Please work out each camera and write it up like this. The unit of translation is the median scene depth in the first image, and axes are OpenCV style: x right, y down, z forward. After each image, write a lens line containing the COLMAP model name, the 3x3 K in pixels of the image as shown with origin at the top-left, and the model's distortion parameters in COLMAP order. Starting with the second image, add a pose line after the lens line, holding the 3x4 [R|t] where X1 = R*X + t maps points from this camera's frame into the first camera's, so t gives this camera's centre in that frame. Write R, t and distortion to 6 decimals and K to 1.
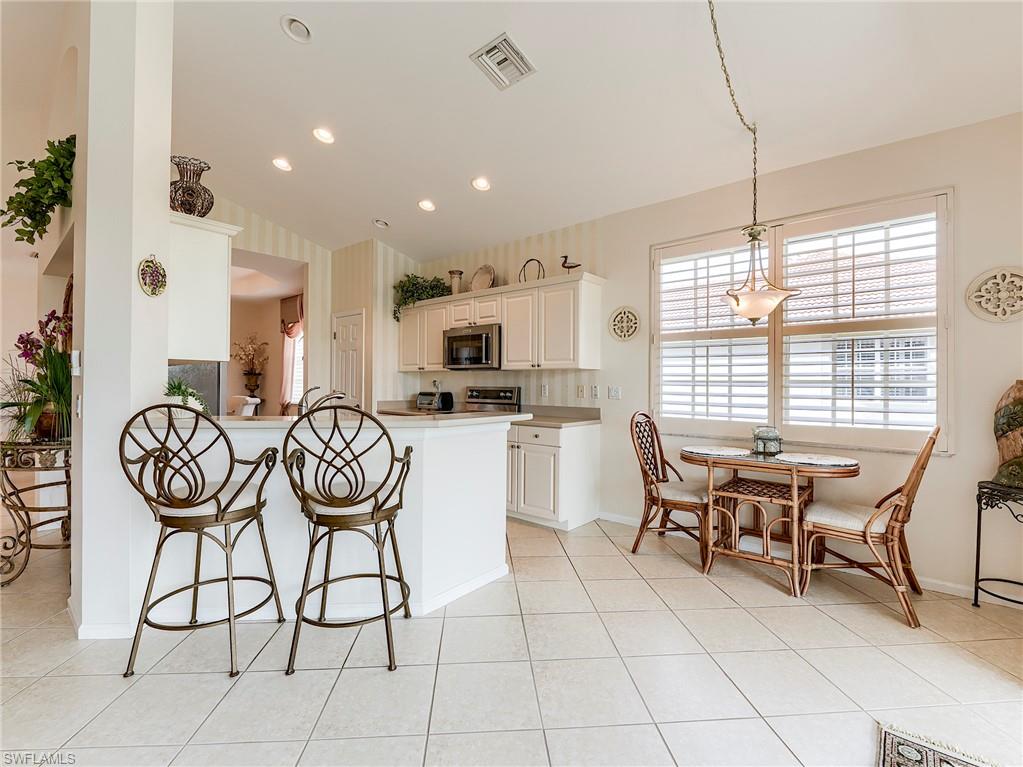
lens RADIAL K [[465.3, 0, 510.2], [0, 465.3, 382.9], [0, 0, 1]] dist [-0.003439, -0.000318]
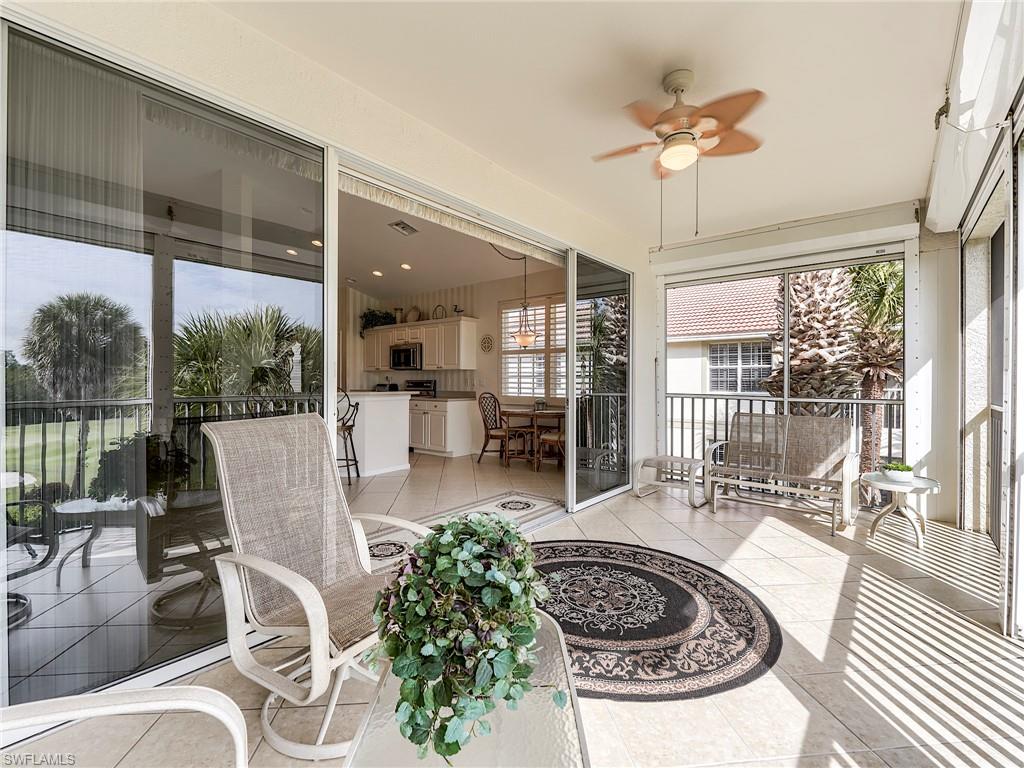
lens RADIAL K [[465.7, 0, 512.9], [0, 465.7, 383.9], [0, 0, 1]] dist [-0.003439, -0.000318]
pose [[0.999200, -0.003480, 0.039835, 0.261536], [0.003139, 0.999958, 0.008626, 0.010546], [-0.039863, -0.008494, 0.999169, -0.769778]]
